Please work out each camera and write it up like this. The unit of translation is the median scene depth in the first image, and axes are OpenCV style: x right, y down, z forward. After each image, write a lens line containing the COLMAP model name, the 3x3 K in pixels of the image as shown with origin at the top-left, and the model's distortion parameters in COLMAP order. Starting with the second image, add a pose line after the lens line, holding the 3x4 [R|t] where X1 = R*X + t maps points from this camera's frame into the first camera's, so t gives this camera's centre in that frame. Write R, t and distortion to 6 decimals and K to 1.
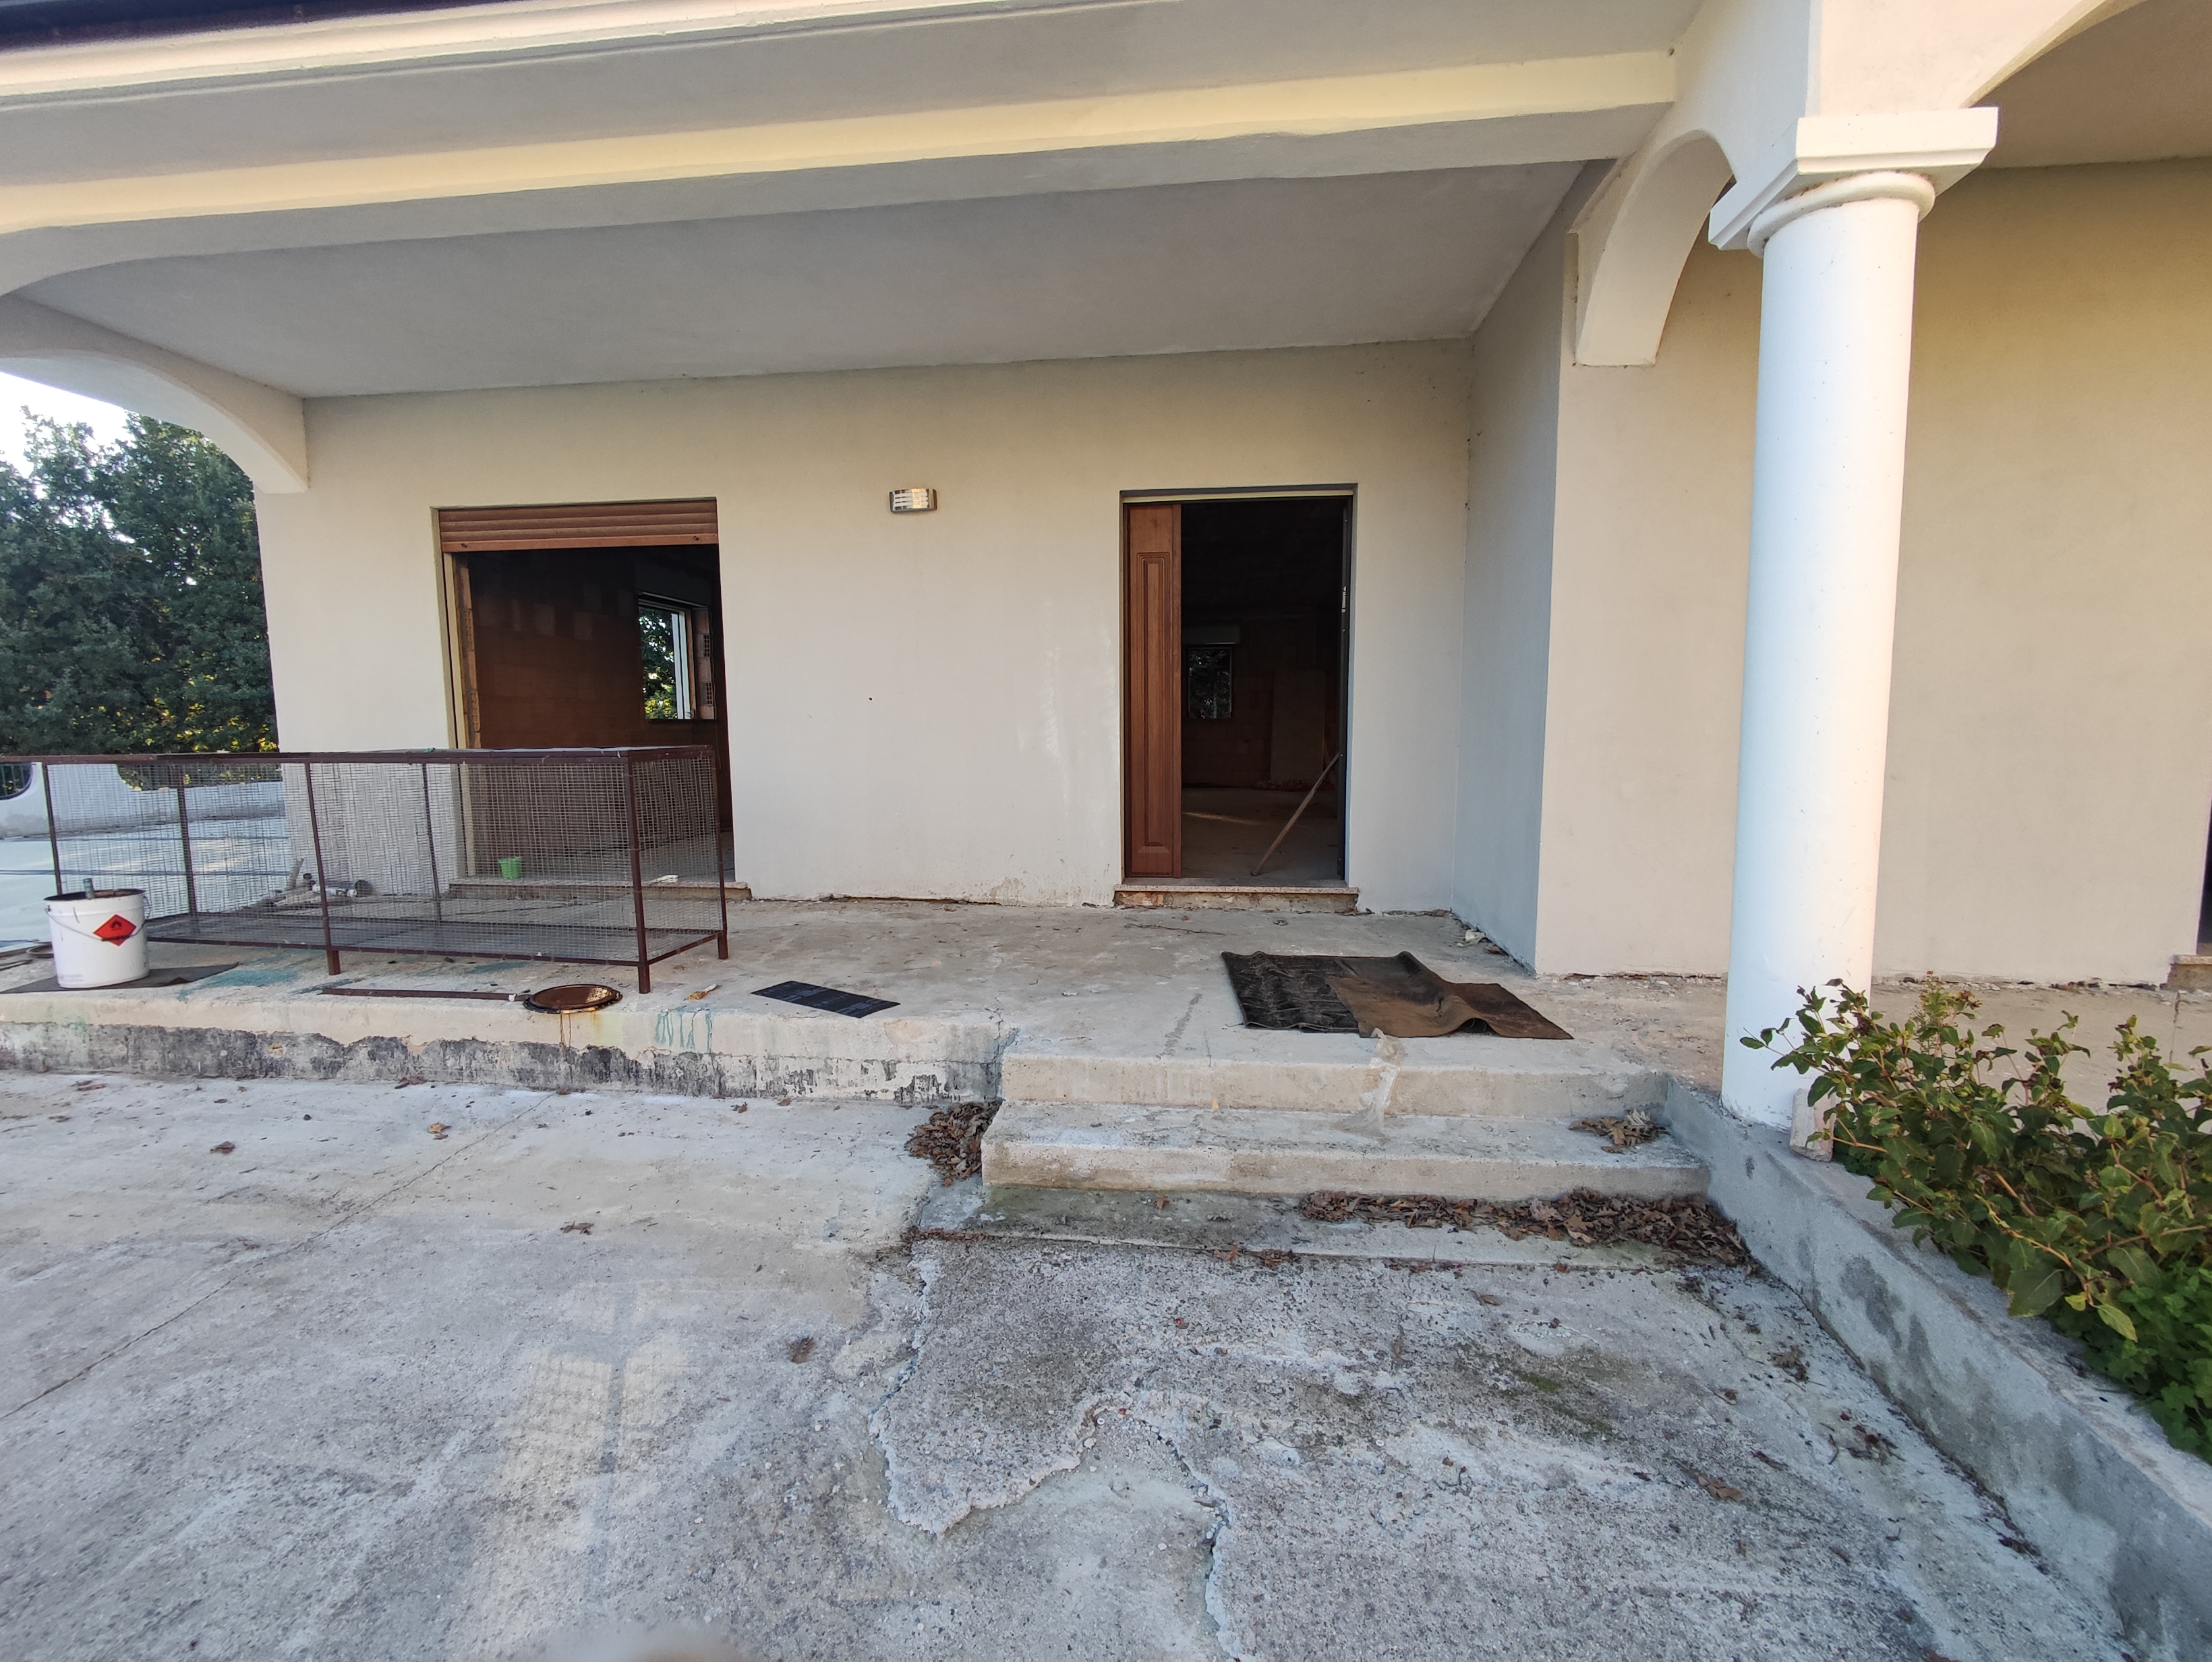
lens RADIAL K [[1013.2, 0, 1102.2], [0, 1013.2, 842.4], [0, 0, 1]] dist [-0.002585, -0.000079]
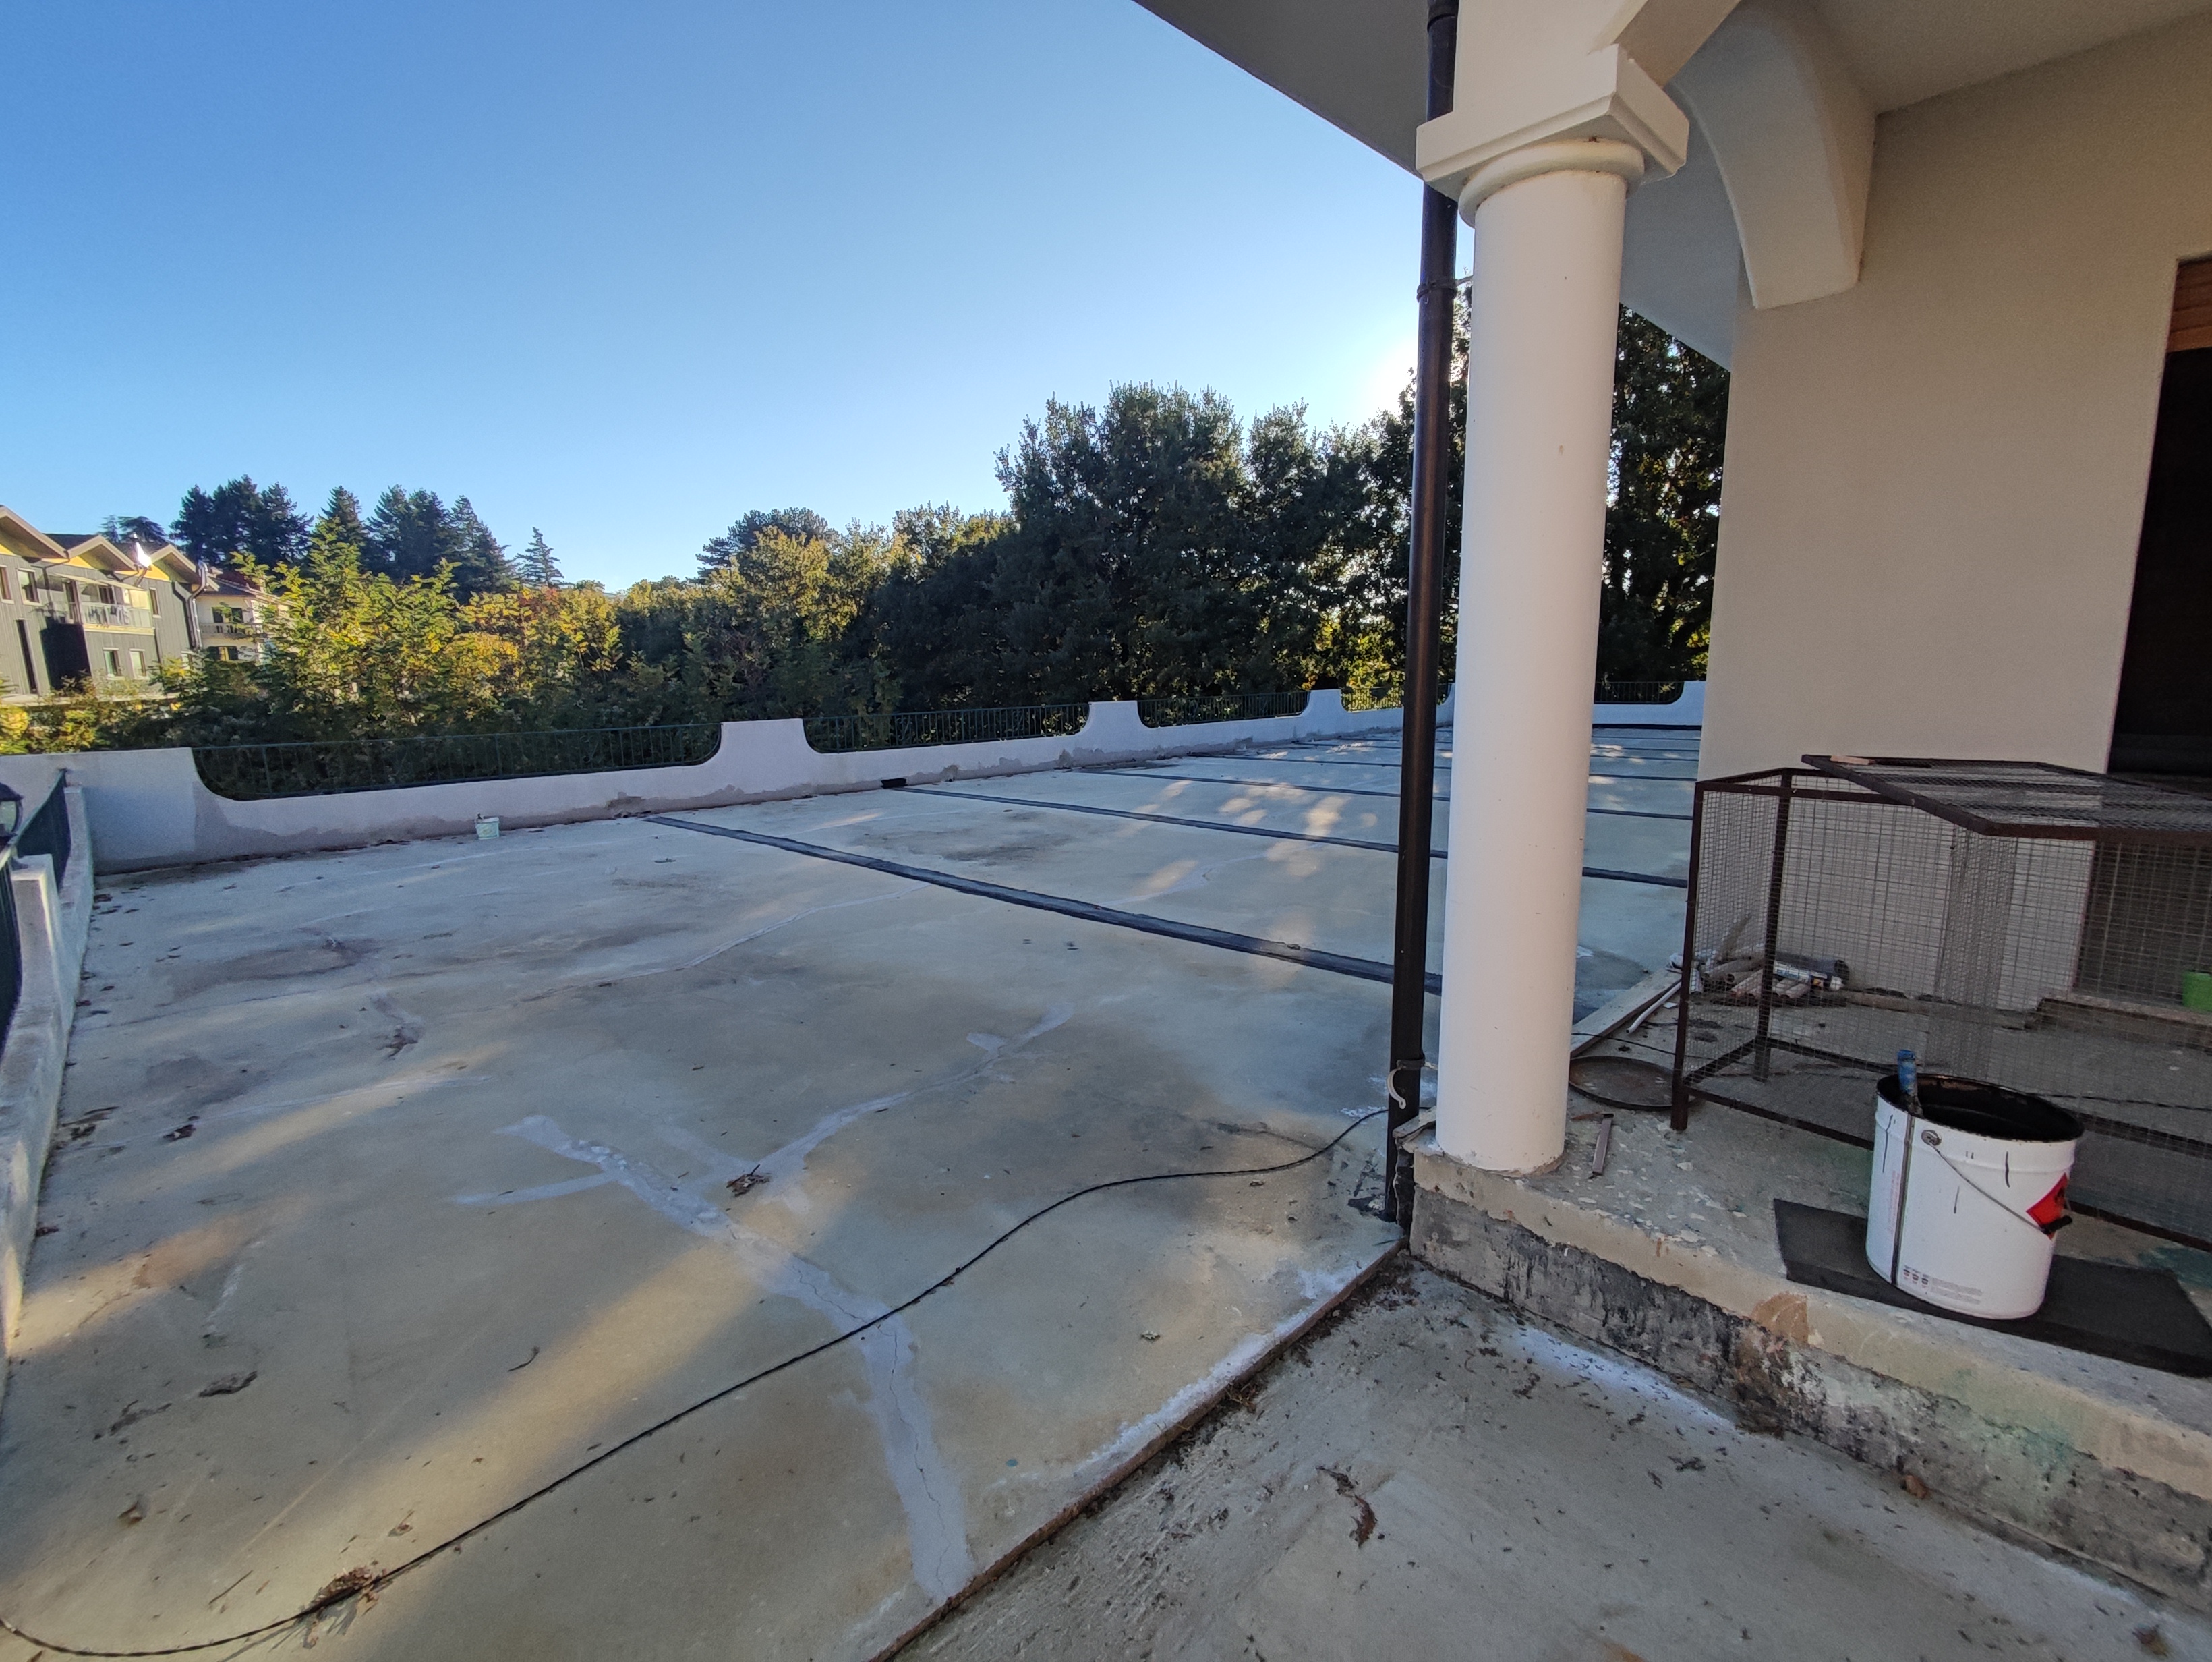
lens RADIAL K [[1013.2, 0, 1102.2], [0, 1013.2, 842.4], [0, 0, 1]] dist [-0.002585, -0.000079]
pose [[0.765816, 0.108440, -0.633851, -1.128123], [-0.065858, 0.993722, 0.090439, -0.101921], [0.639679, -0.027515, 0.768150, 0.467533]]
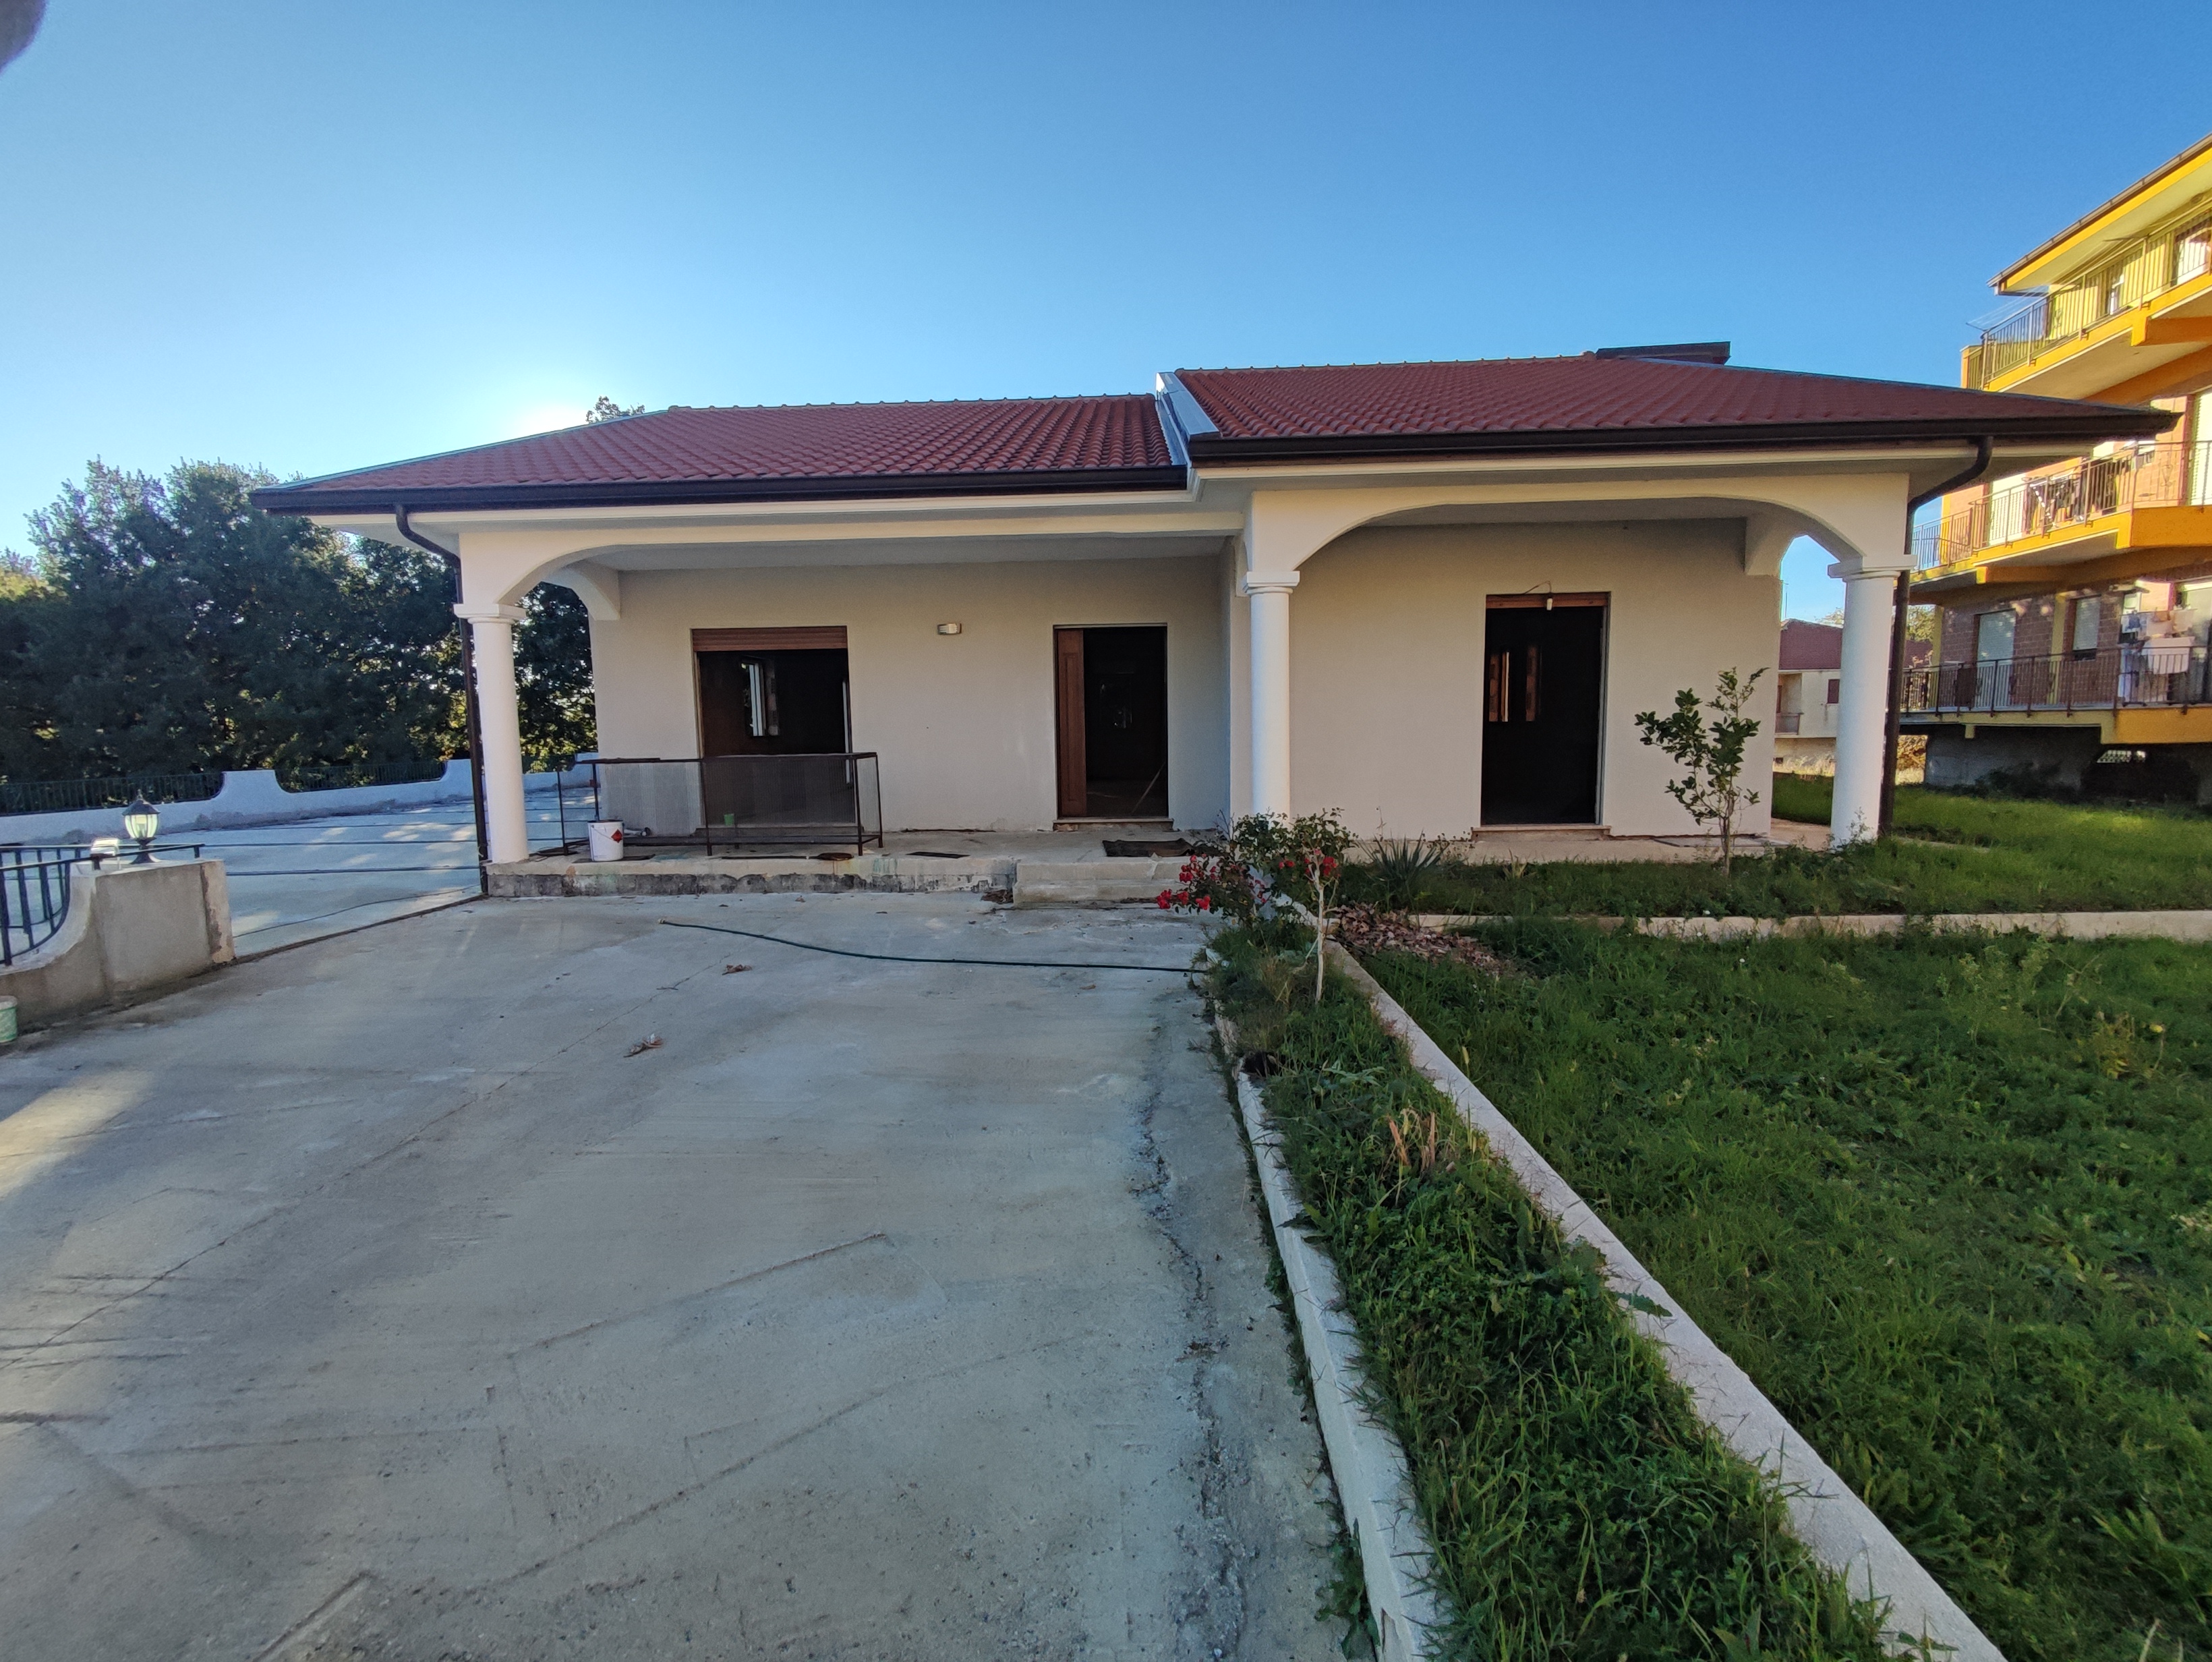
lens RADIAL K [[1010.7, 0, 1092.7], [0, 1010.7, 838.8], [0, 0, 1]] dist [0.003021, -0.006638]
pose [[0.997751, -0.017617, 0.064667, -0.057210], [0.018039, 0.999820, -0.005953, 0.133994], [-0.064551, 0.007106, 0.997889, -1.435526]]
